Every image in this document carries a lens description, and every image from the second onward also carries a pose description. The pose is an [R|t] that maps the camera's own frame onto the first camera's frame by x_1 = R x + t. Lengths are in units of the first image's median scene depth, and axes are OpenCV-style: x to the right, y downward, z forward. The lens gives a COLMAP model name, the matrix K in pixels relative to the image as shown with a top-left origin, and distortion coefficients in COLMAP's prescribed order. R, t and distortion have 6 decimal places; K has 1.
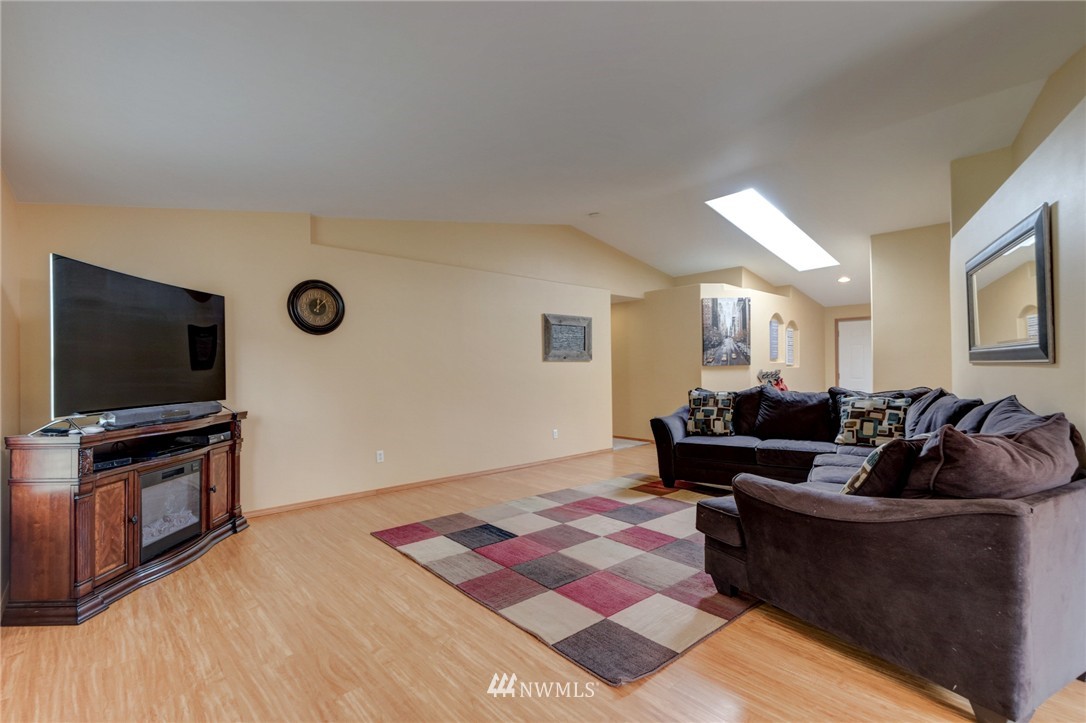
lens RADIAL K [[499.6, 0, 540.3], [0, 499.6, 366.7], [0, 0, 1]] dist [0.017443, -0.001902]
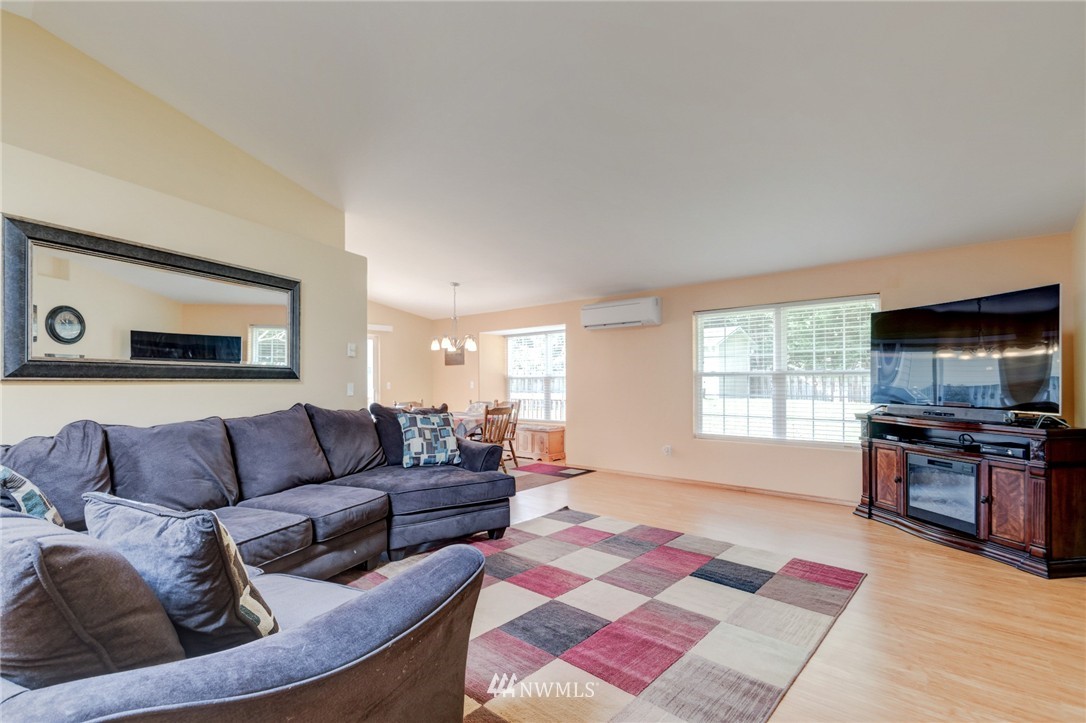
lens RADIAL K [[499.6, 0, 543.0], [0, 499.6, 370.1], [0, 0, 1]] dist [0.017443, -0.001902]
pose [[-0.991666, 0.007410, -0.128626, 0.299842], [0.010468, 0.999678, -0.023117, 0.005753], [0.128413, -0.024270, -0.991424, 1.750233]]
